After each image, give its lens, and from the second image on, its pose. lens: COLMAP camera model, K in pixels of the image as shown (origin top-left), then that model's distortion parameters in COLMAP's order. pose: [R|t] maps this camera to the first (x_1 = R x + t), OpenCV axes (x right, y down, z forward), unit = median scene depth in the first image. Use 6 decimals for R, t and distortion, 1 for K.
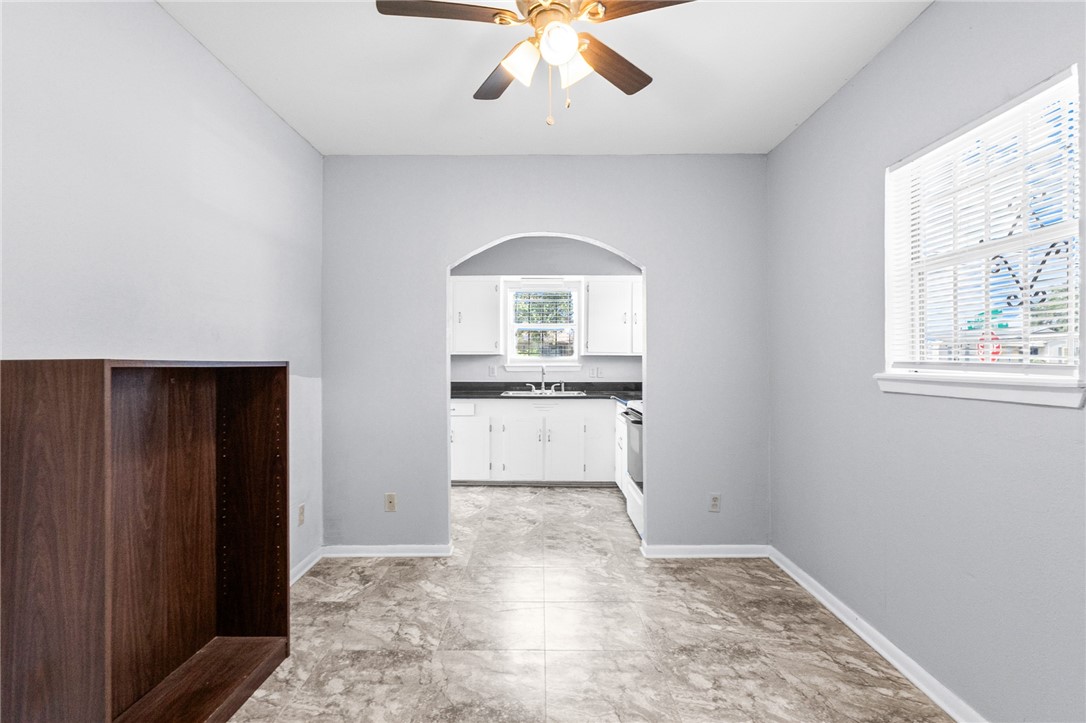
lens RADIAL K [[532.8, 0, 523.5], [0, 532.8, 357.9], [0, 0, 1]] dist [-0.008623, 0.000611]
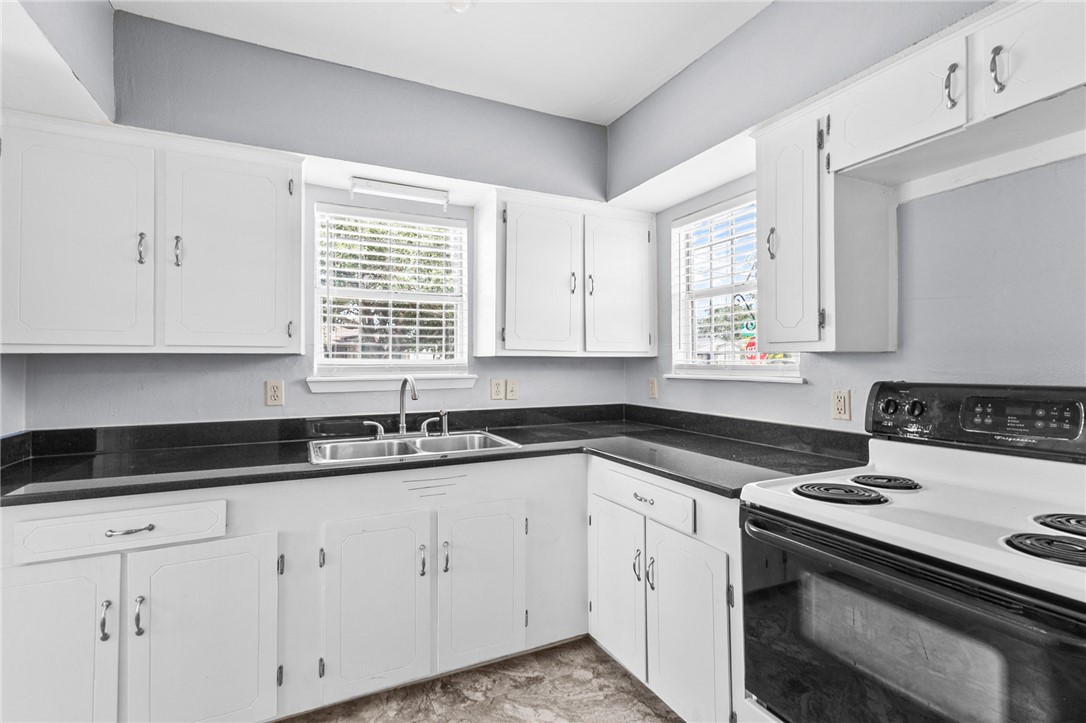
lens RADIAL K [[507.9, 0, 534.3], [0, 507.9, 355.5], [0, 0, 1]] dist [0.013570, -0.000199]
pose [[0.889358, 0.003341, 0.457200, -0.070172], [-0.000446, 0.999979, -0.006439, -0.002799], [-0.457212, 0.005523, 0.889341, 0.648820]]
